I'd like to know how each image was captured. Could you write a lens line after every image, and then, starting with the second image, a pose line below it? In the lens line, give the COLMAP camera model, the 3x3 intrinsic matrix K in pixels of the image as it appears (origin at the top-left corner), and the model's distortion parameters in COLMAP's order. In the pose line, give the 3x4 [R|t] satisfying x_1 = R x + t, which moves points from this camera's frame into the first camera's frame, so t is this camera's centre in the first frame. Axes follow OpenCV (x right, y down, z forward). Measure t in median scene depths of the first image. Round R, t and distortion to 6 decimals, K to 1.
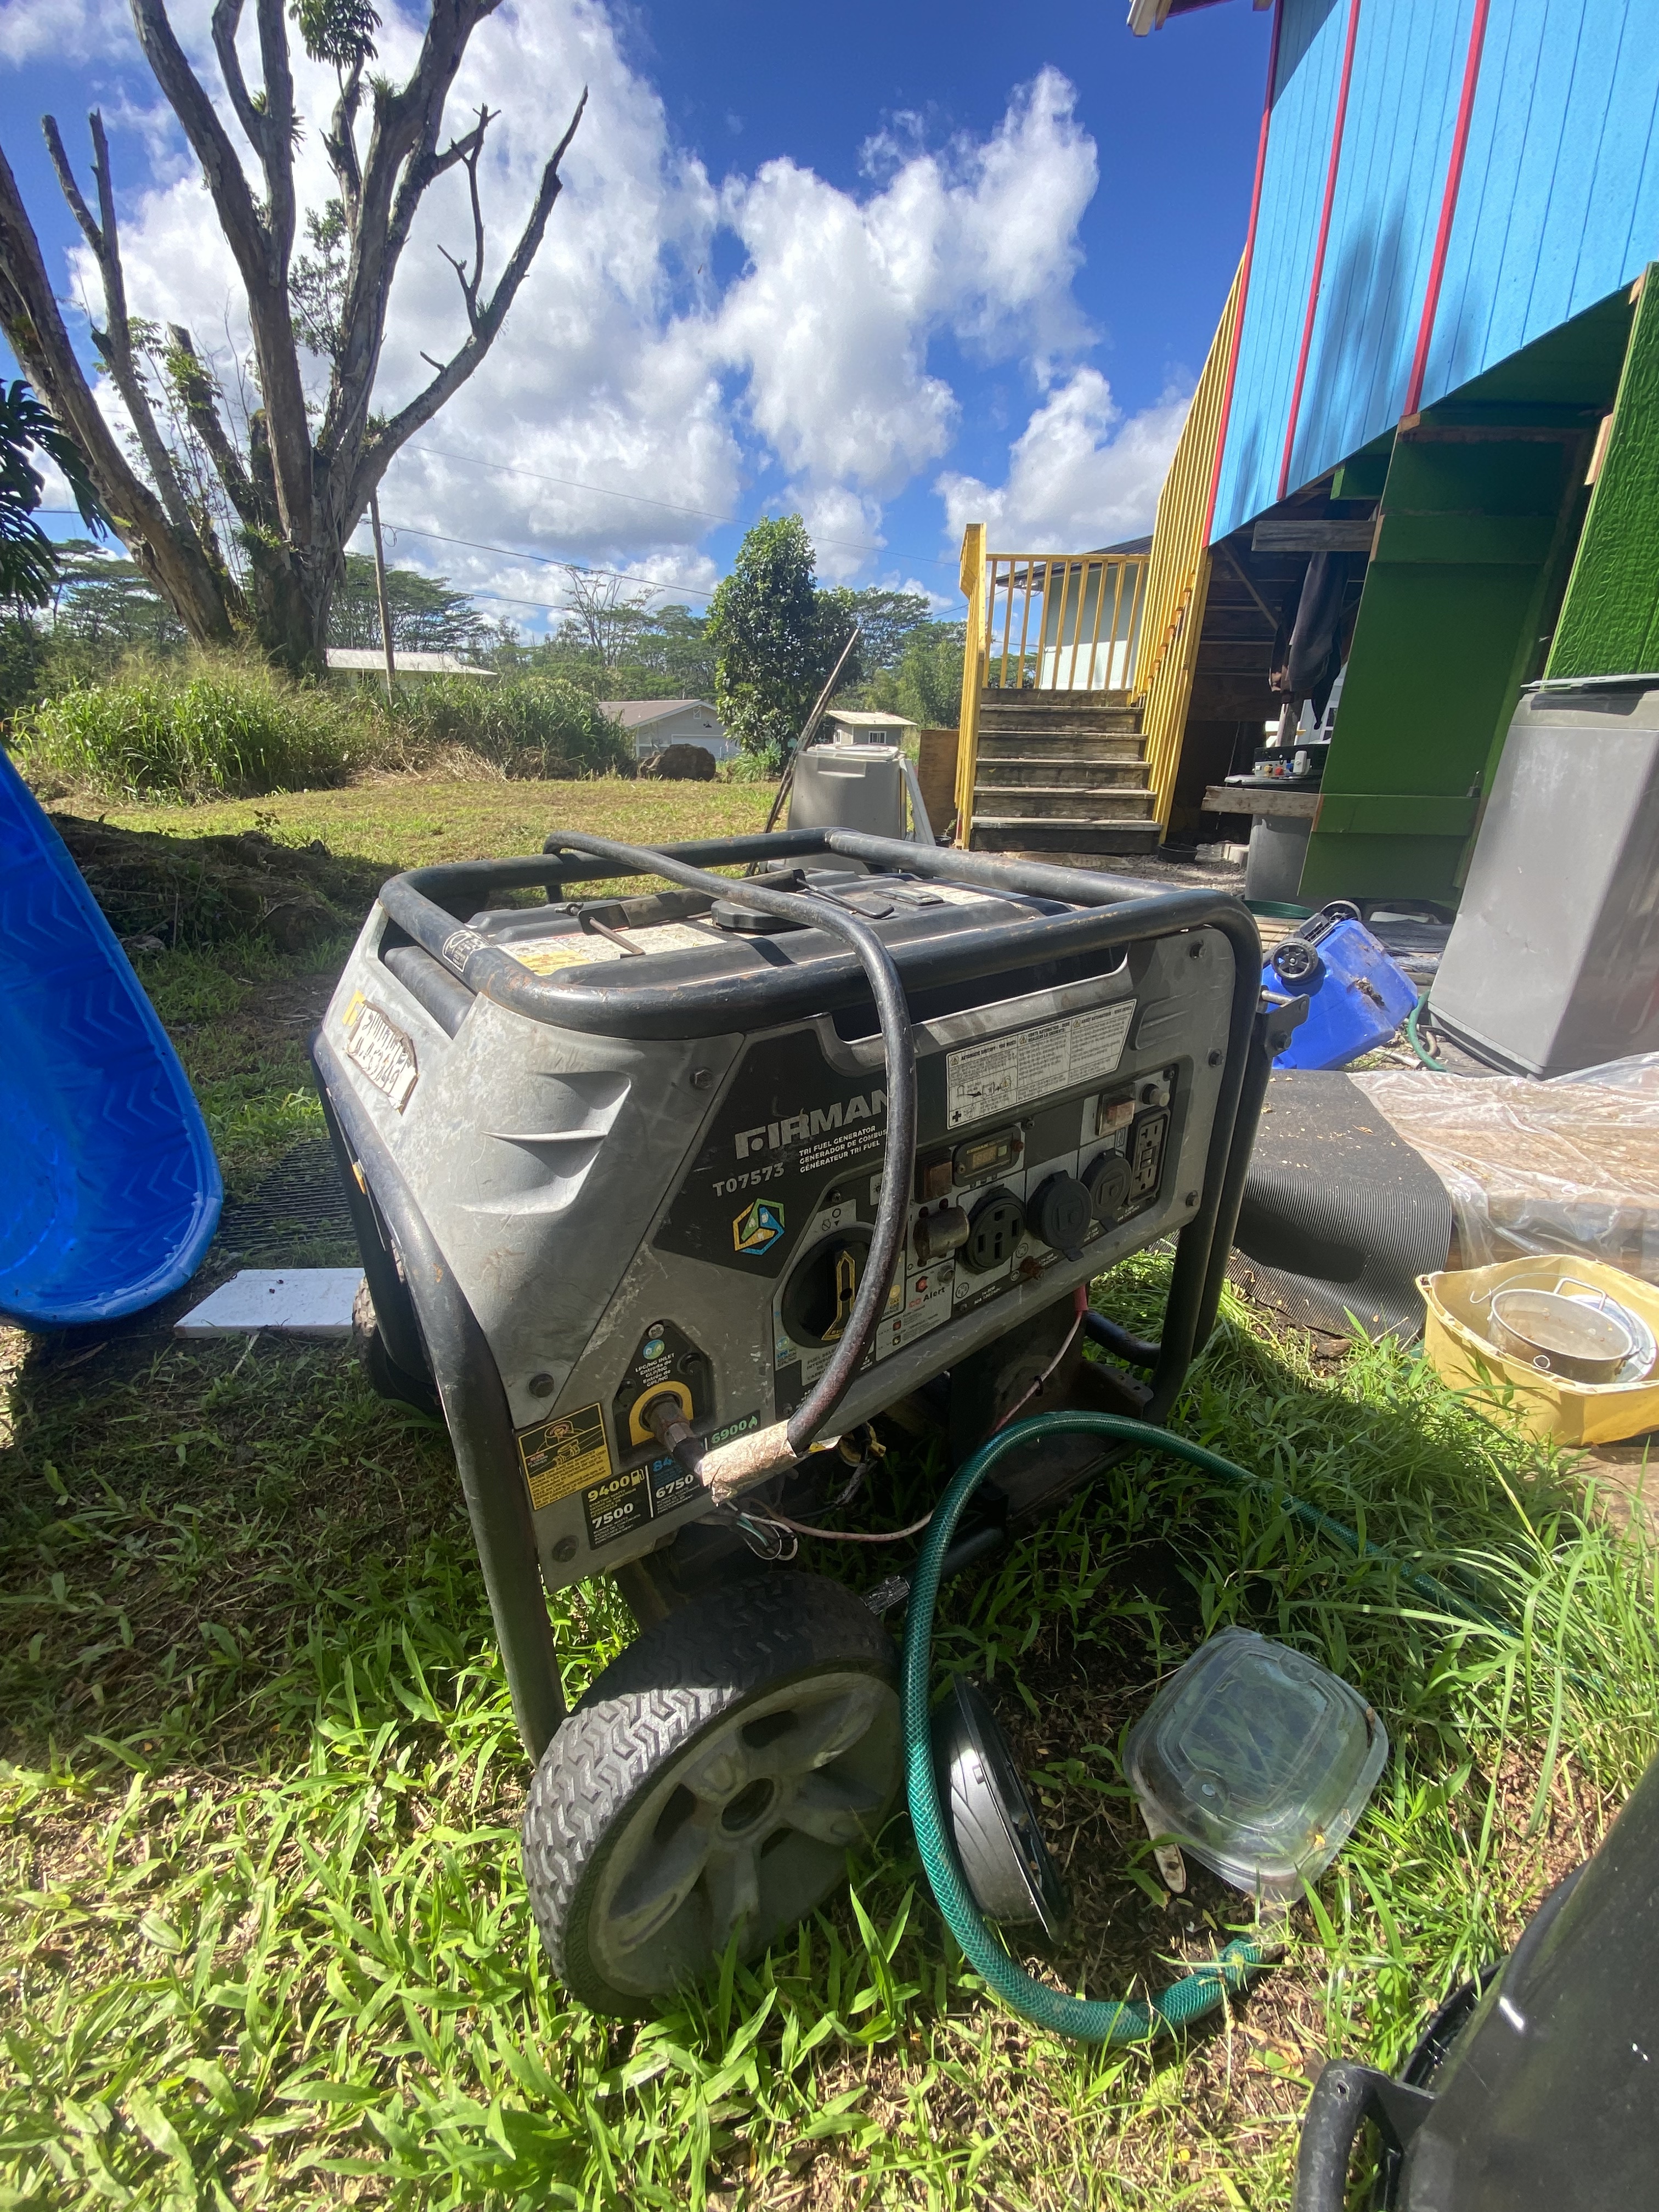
lens RADIAL K [[909.6, 0, 828.9], [0, 909.6, 1091.9], [0, 0, 1]] dist [0.018960, -0.017090]
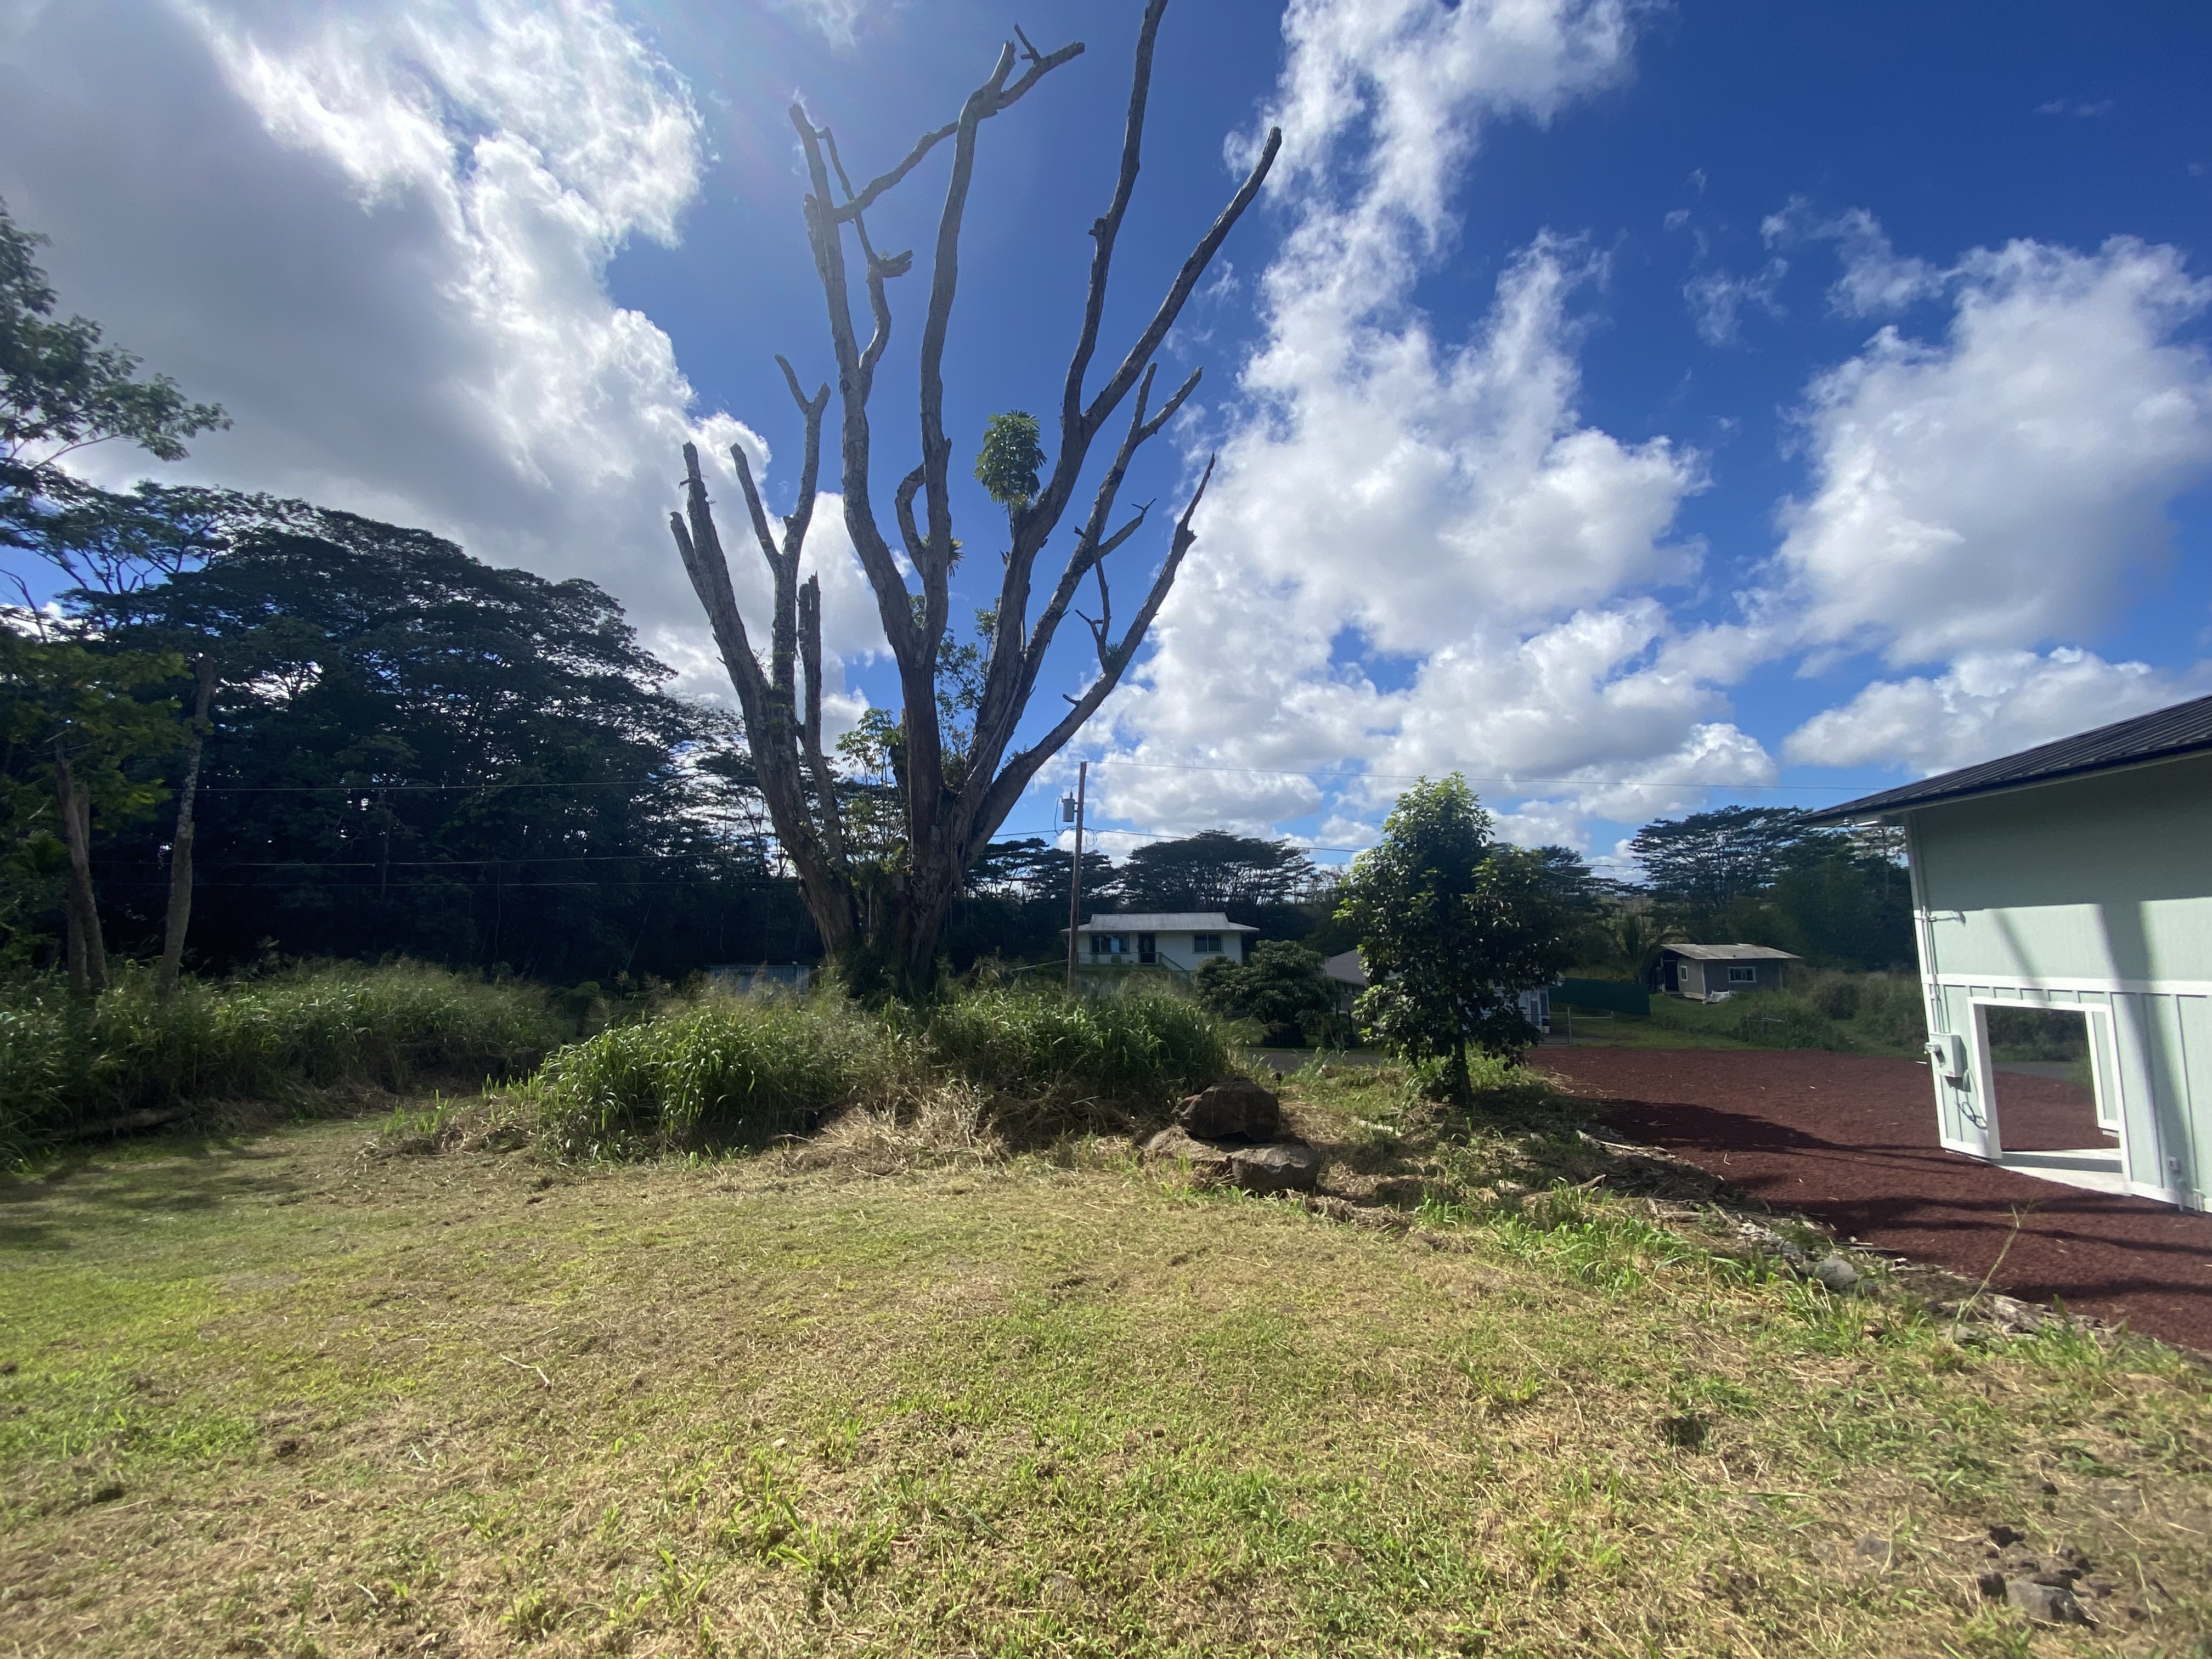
lens RADIAL K [[895.6, 0, 1106.0], [0, 895.6, 829.5], [0, 0, 1]] dist [0.026728, -0.022591]
pose [[0.827690, -0.098649, -0.552448, 0.162995], [-0.182708, 0.883422, -0.431489, -0.250064], [0.530611, 0.458076, 0.713175, 0.385054]]
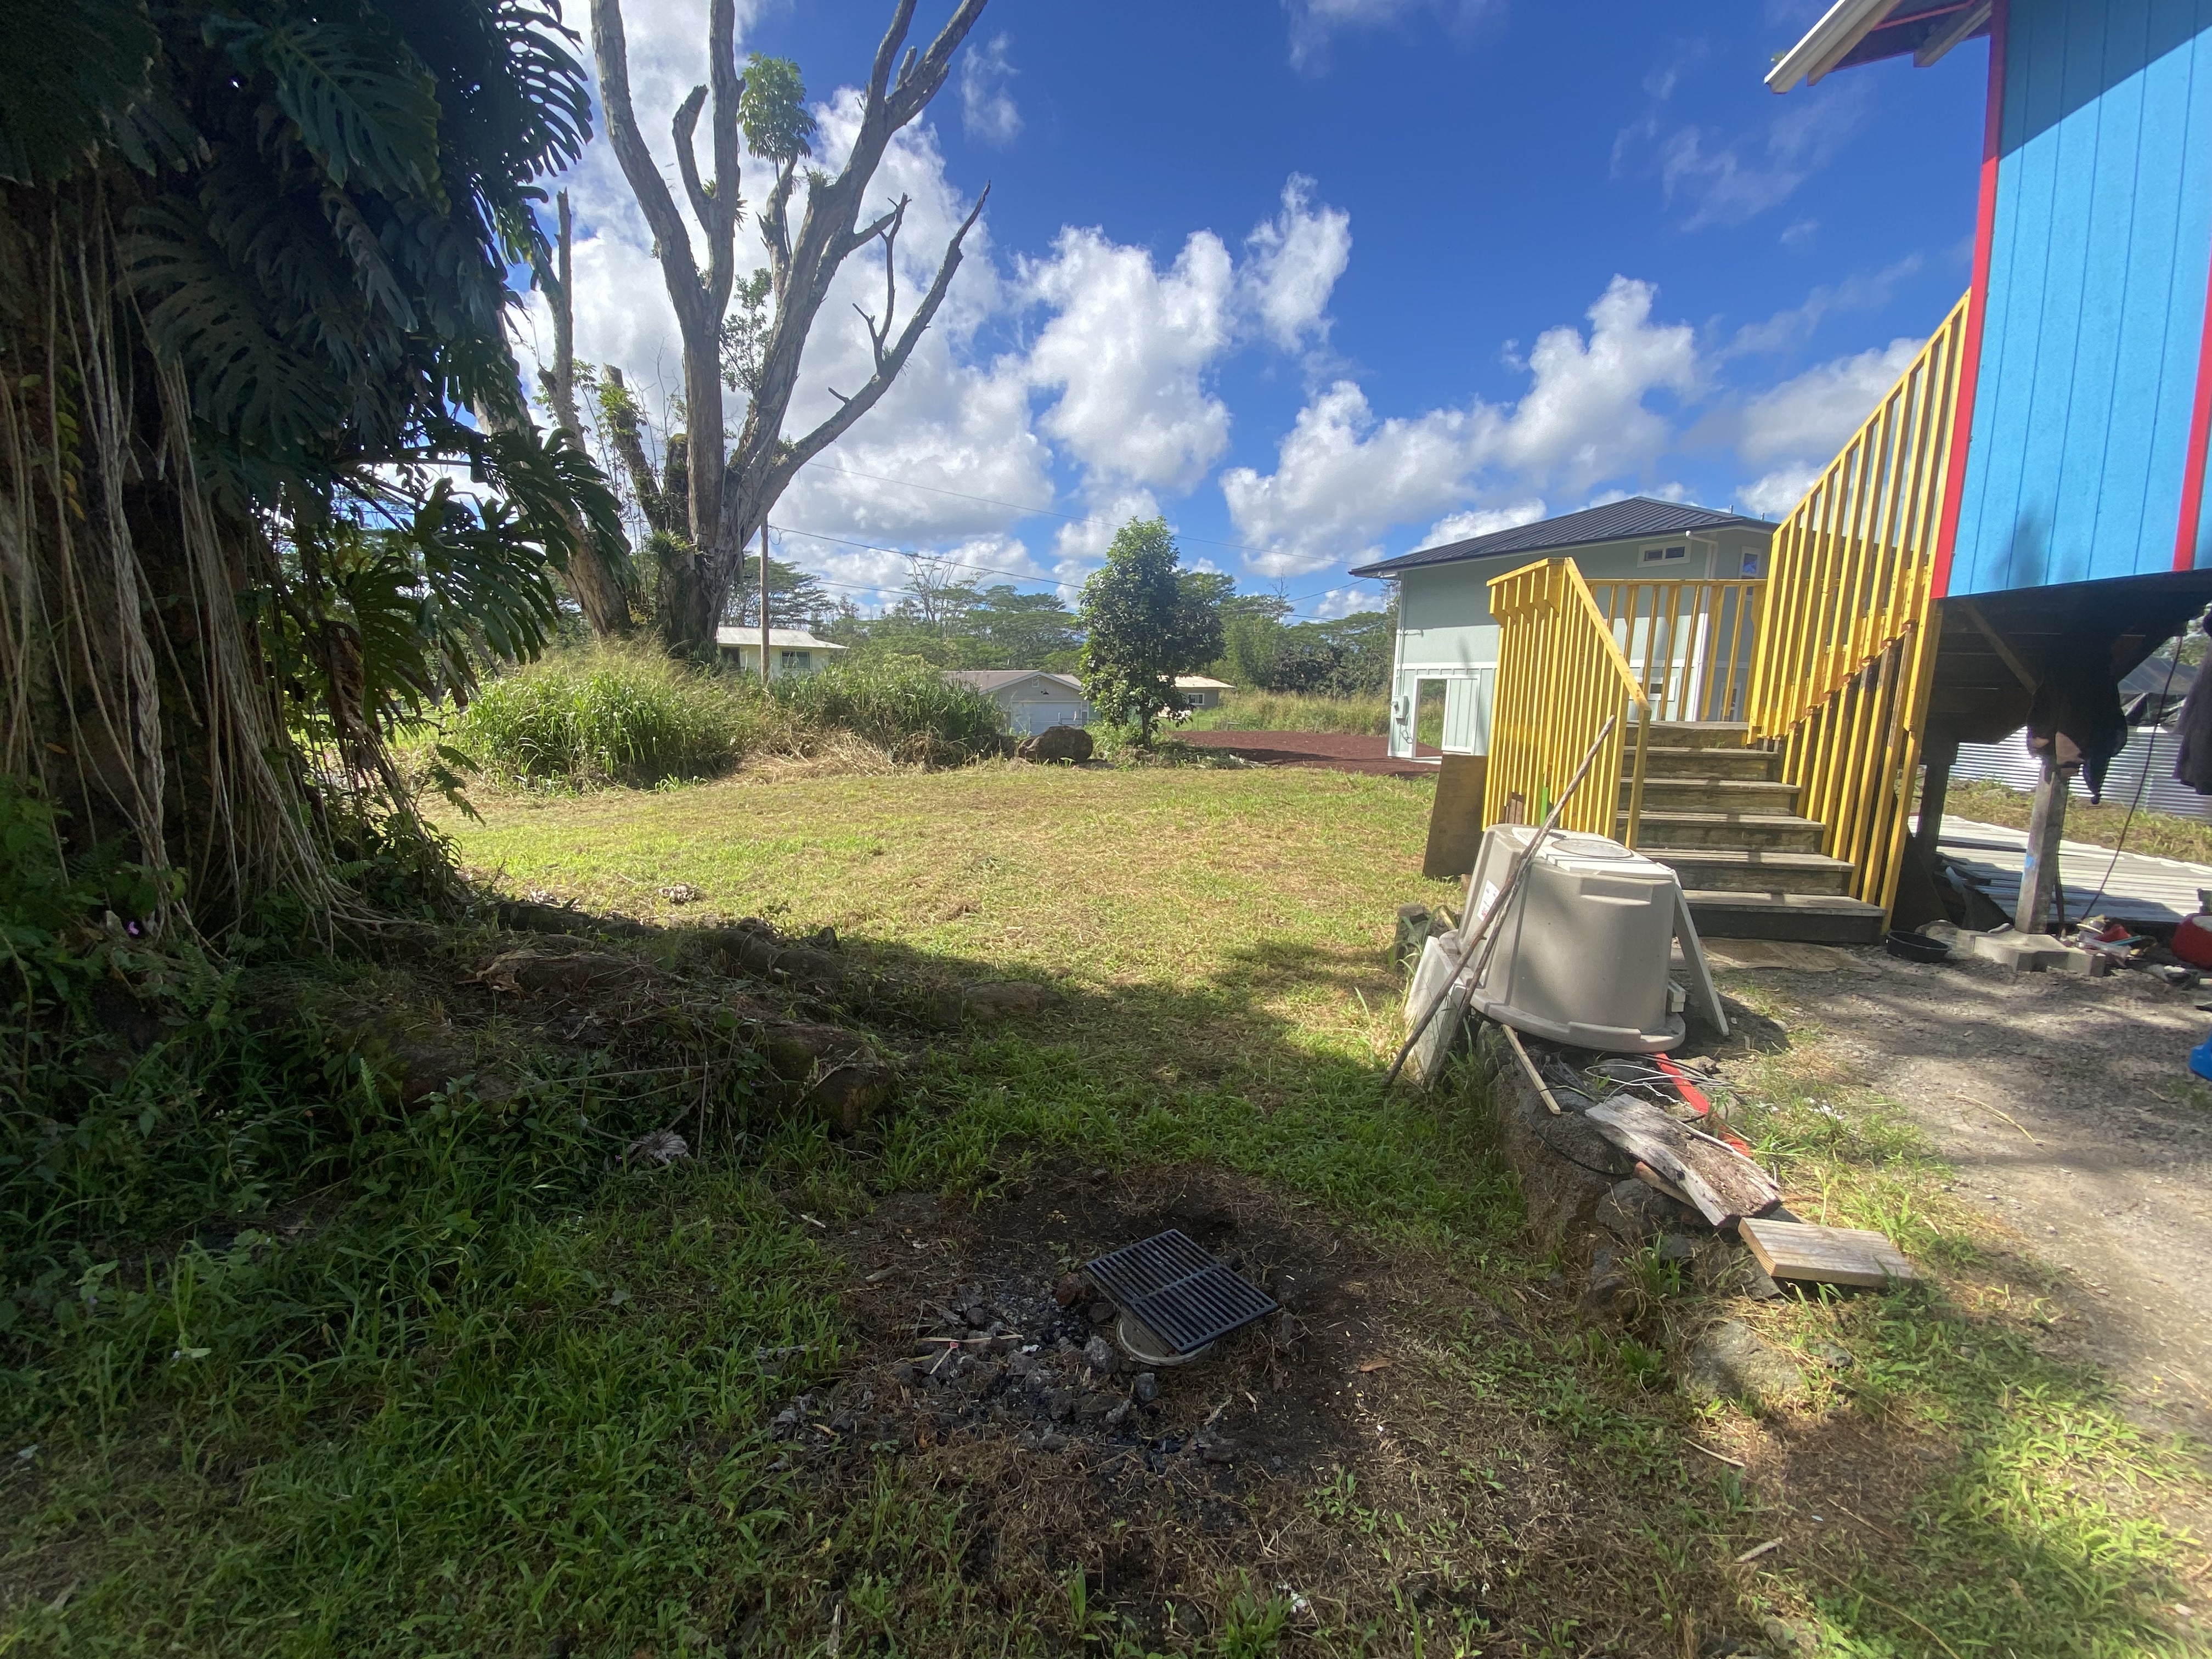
lens RADIAL K [[895.6, 0, 1106.0], [0, 895.6, 829.5], [0, 0, 1]] dist [0.026728, -0.022591]
pose [[0.999658, 0.000408, -0.026133, -0.089234], [-0.006069, 0.976172, -0.216915, -0.057840], [0.025422, 0.217000, 0.975841, 0.063787]]
